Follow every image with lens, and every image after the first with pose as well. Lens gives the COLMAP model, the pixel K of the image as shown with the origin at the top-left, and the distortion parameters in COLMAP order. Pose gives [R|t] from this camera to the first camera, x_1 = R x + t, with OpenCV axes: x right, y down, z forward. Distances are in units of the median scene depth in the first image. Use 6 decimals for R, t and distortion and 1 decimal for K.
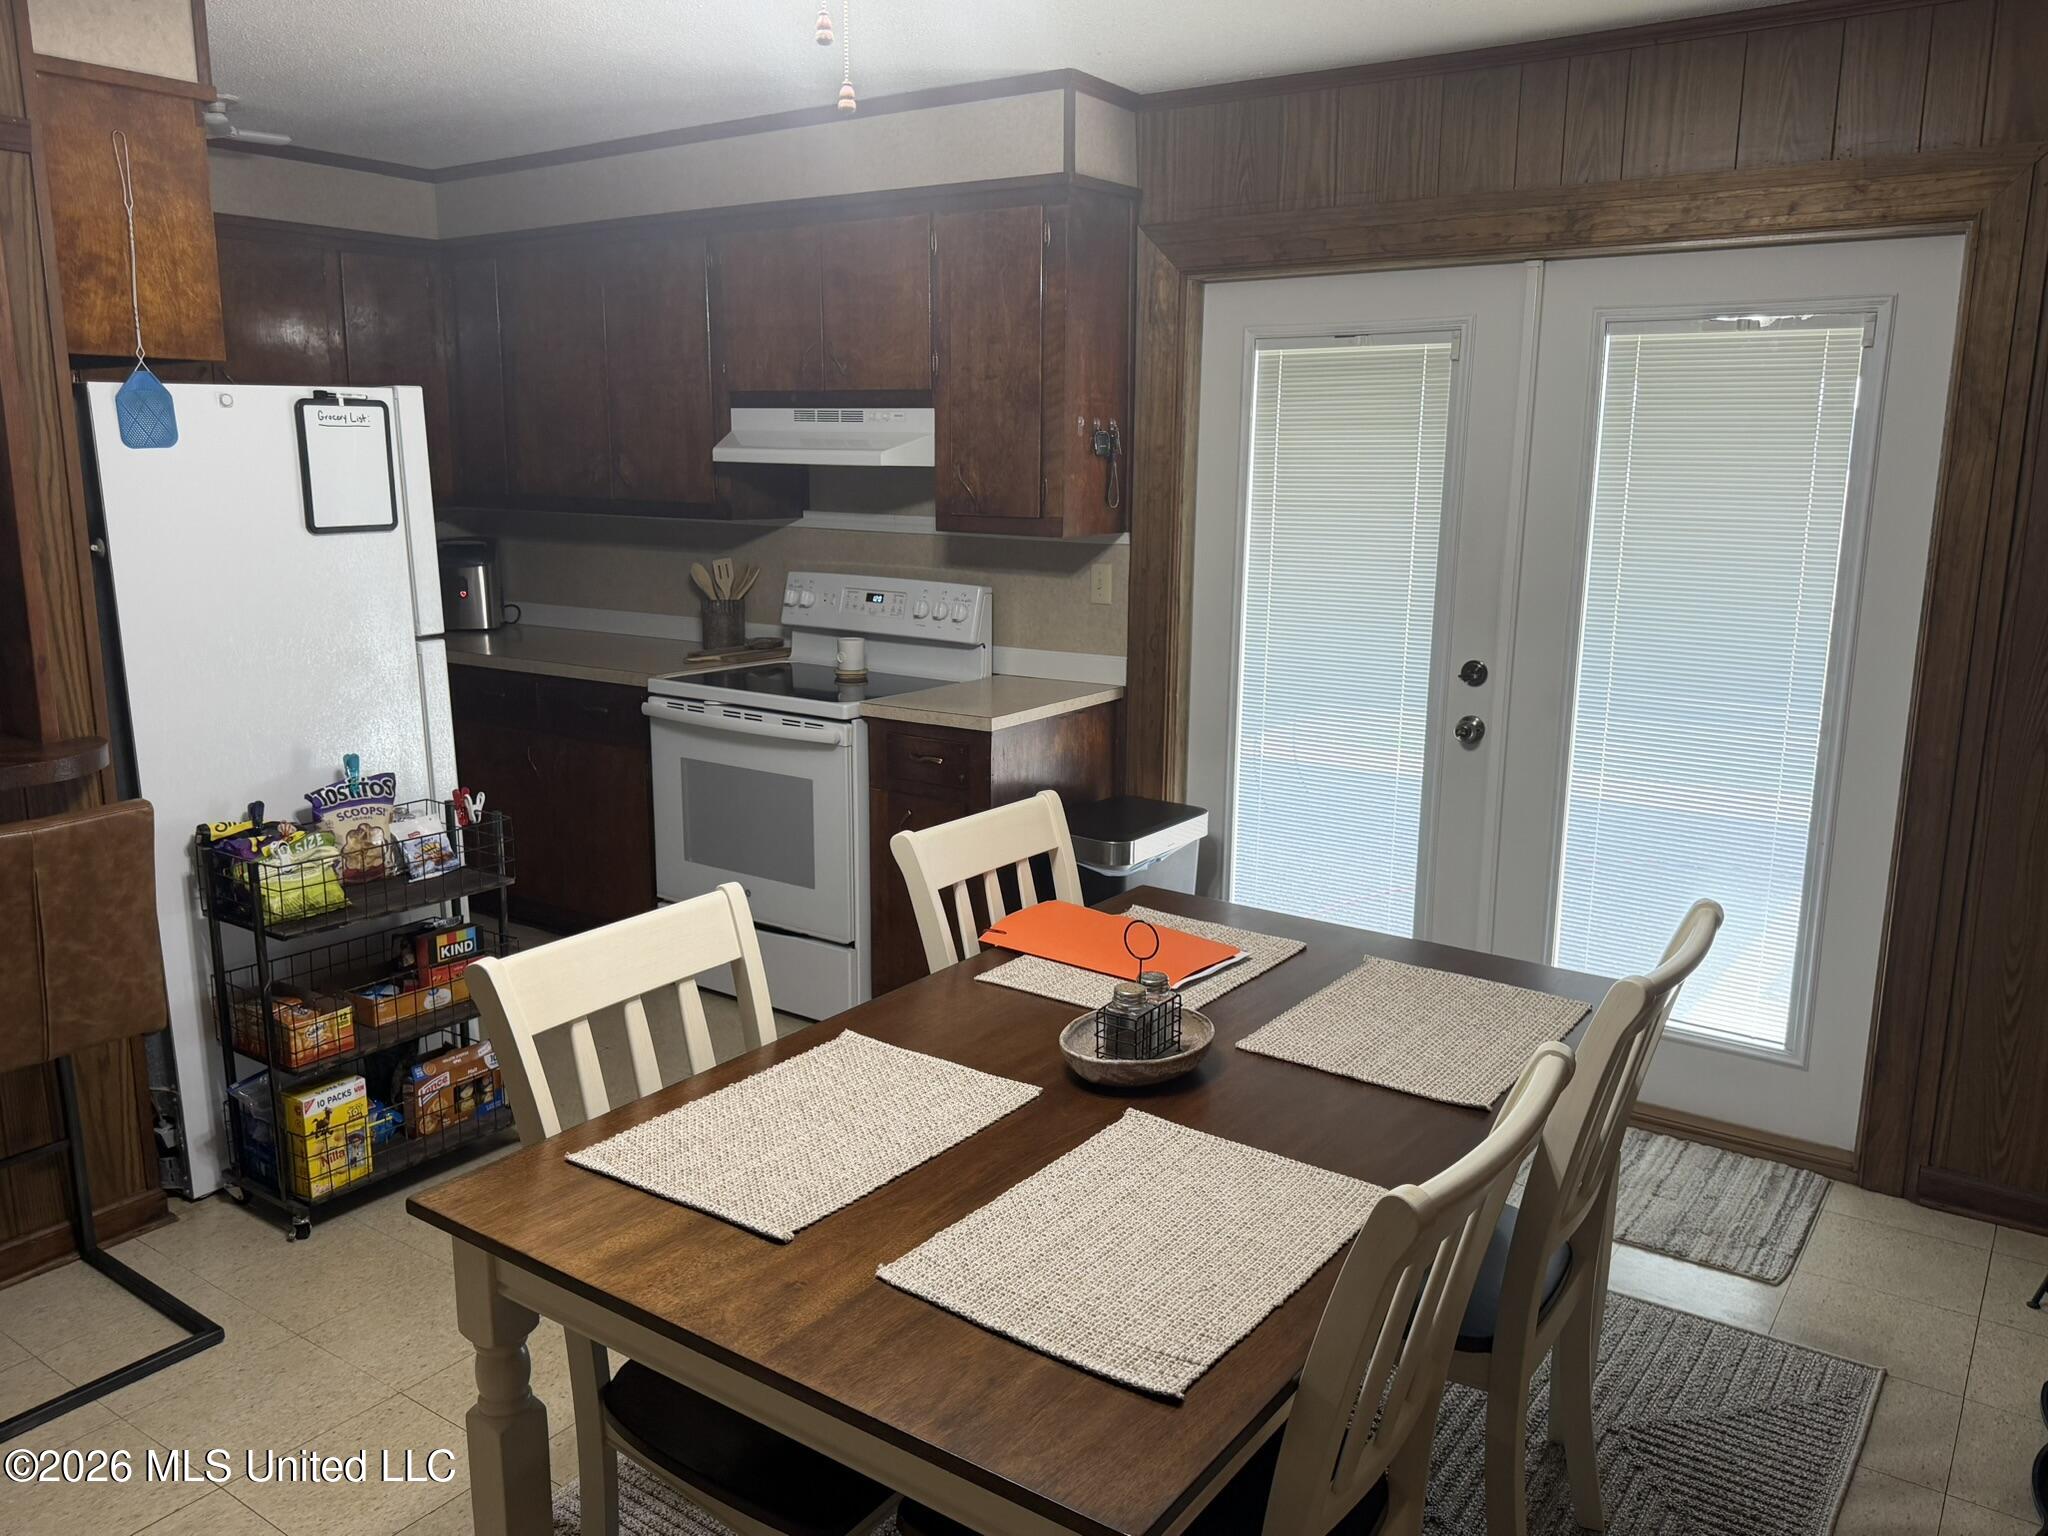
lens RADIAL K [[1573.8, 0, 1026.8], [0, 1573.8, 769.1], [0, 0, 1]] dist [0.037427, -0.036195]
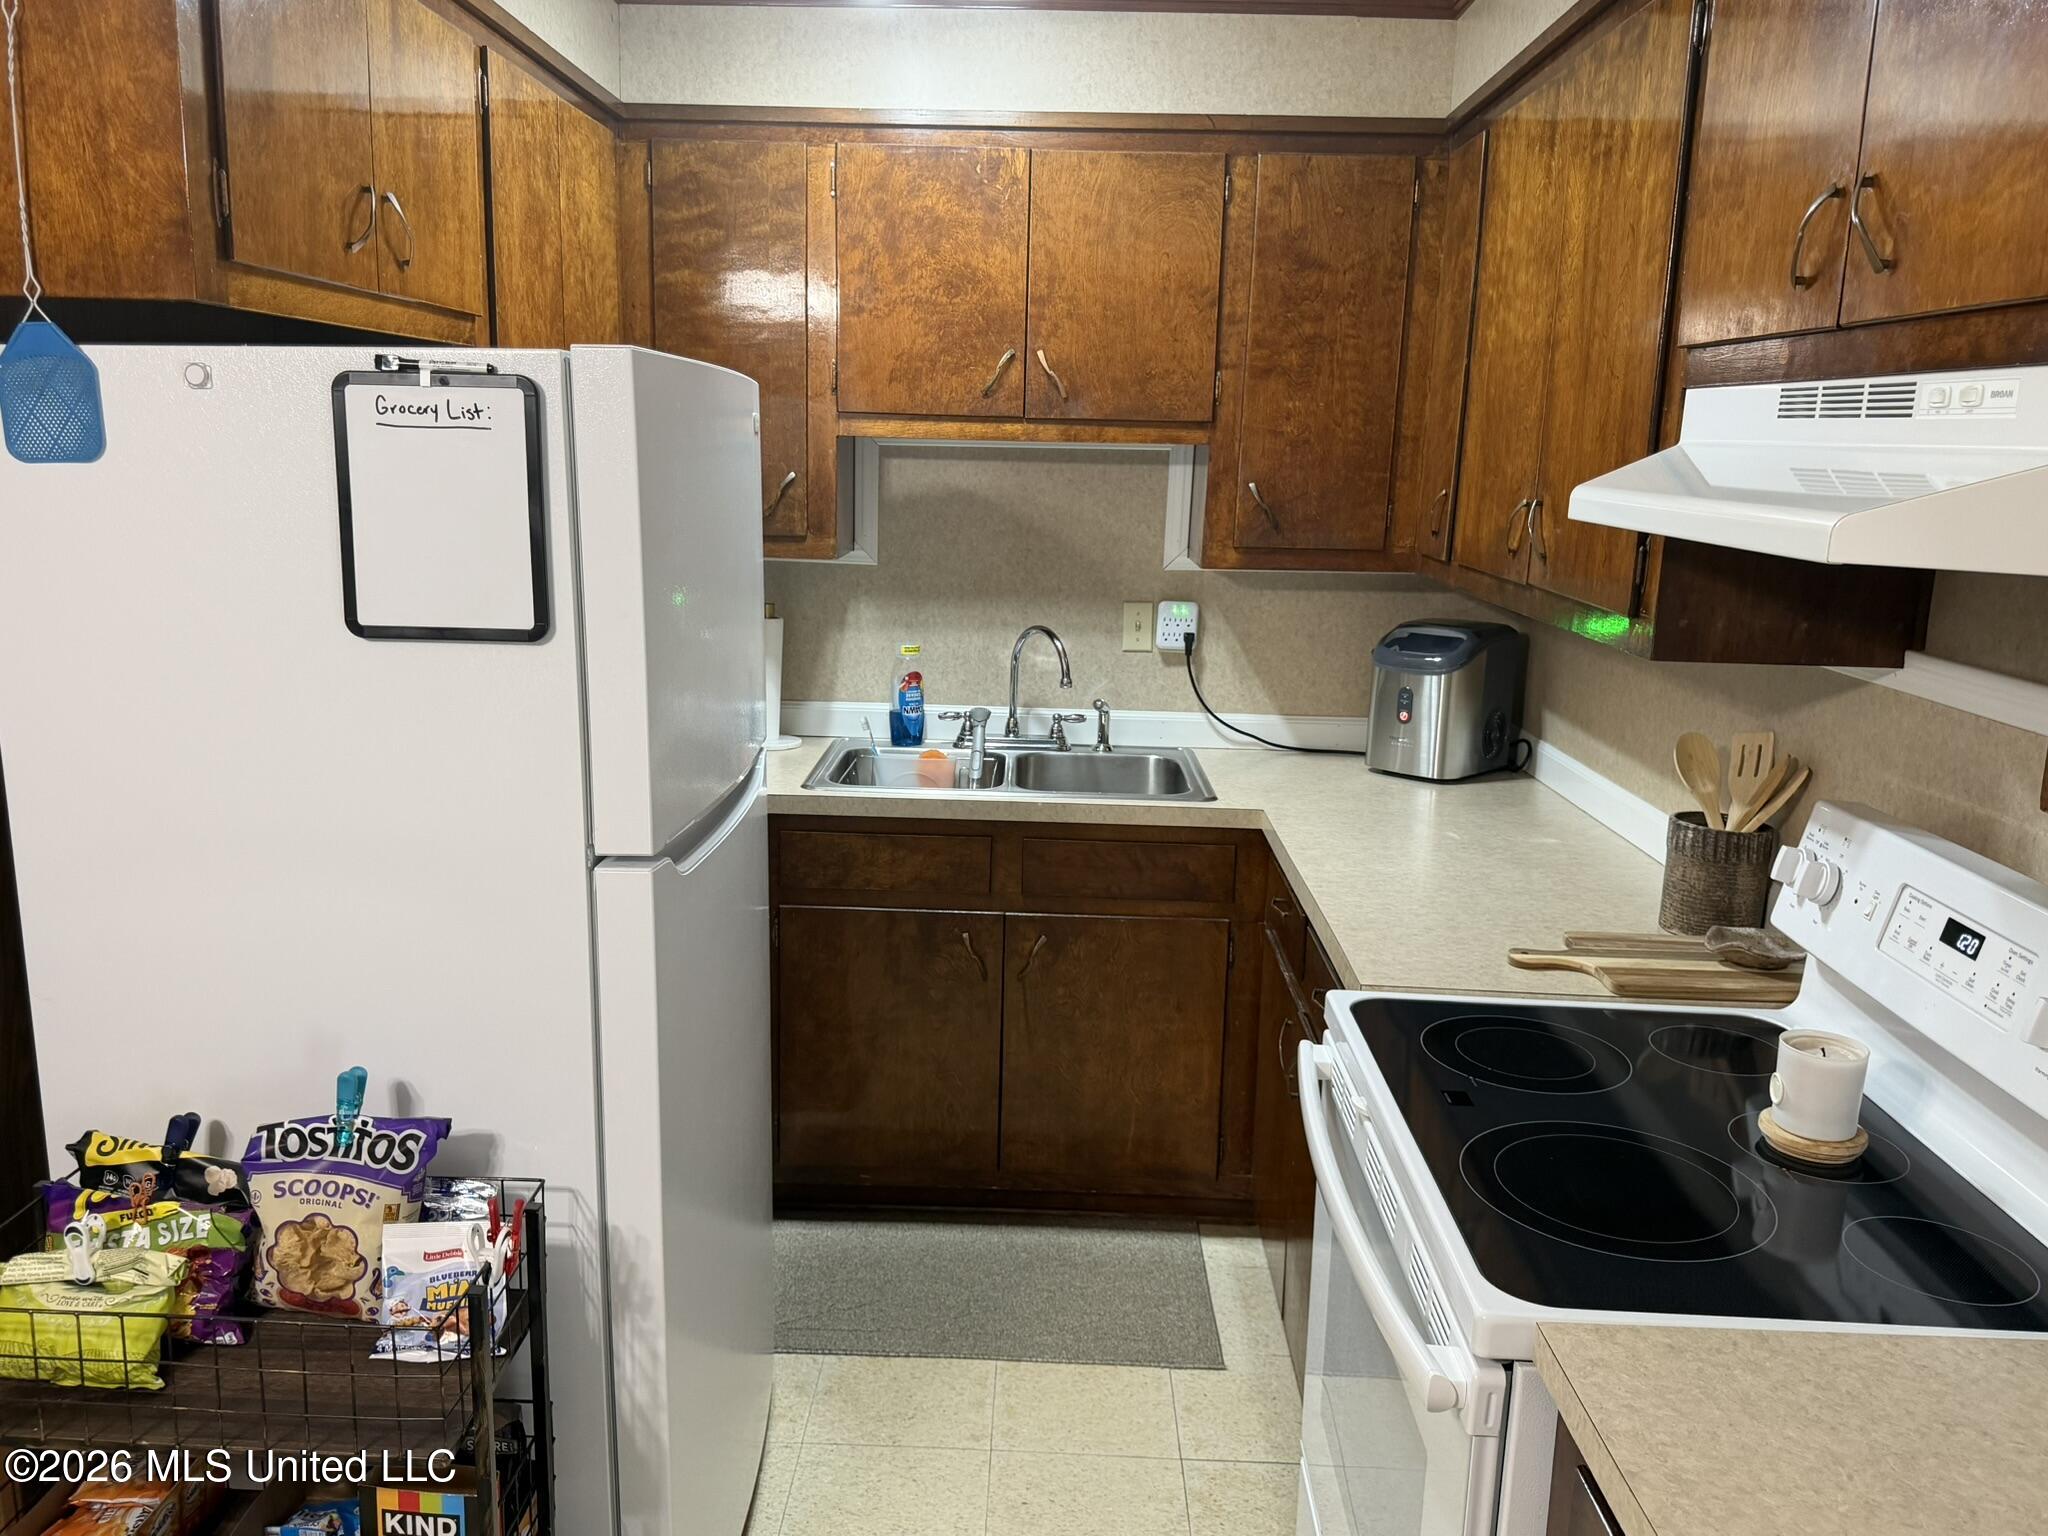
lens RADIAL K [[1573.8, 0, 1016.8], [0, 1573.8, 778.5], [0, 0, 1]] dist [0.037427, -0.036195]
pose [[0.552863, 0.178224, -0.813989, 0.090287], [-0.183717, 0.978892, 0.089548, -0.188635], [0.812767, 0.100036, 0.573936, 0.883784]]
